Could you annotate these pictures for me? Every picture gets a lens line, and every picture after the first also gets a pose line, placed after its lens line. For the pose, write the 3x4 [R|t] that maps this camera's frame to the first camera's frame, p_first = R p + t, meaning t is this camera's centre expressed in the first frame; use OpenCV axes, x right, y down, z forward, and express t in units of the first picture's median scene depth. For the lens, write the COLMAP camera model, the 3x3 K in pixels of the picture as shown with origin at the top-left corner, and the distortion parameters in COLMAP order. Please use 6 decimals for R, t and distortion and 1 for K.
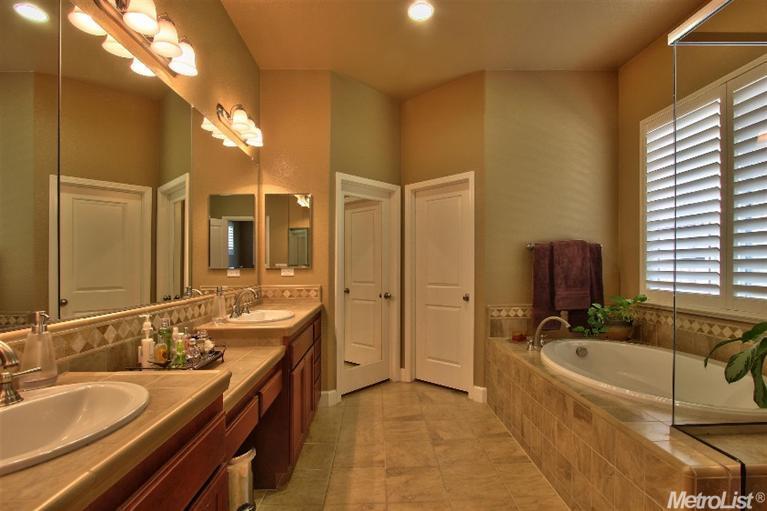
lens RADIAL K [[364.8, 0, 385.6], [0, 364.8, 263.1], [0, 0, 1]] dist [-0.015820, 0.001847]
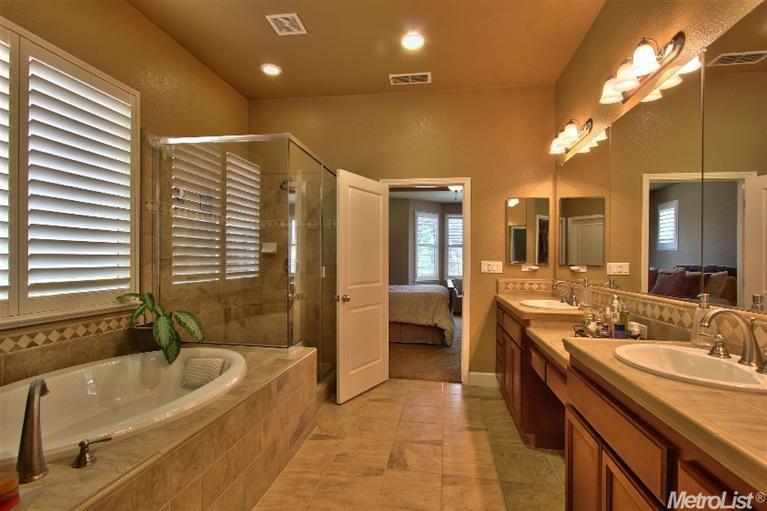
lens RADIAL K [[364.8, 0, 385.6], [0, 364.8, 263.1], [0, 0, 1]] dist [-0.015820, 0.001847]
pose [[-0.986253, -0.001971, 0.165229, -0.001871], [-0.000943, 0.999980, 0.006301, 0.006549], [-0.165238, 0.006058, -0.986235, 1.868105]]
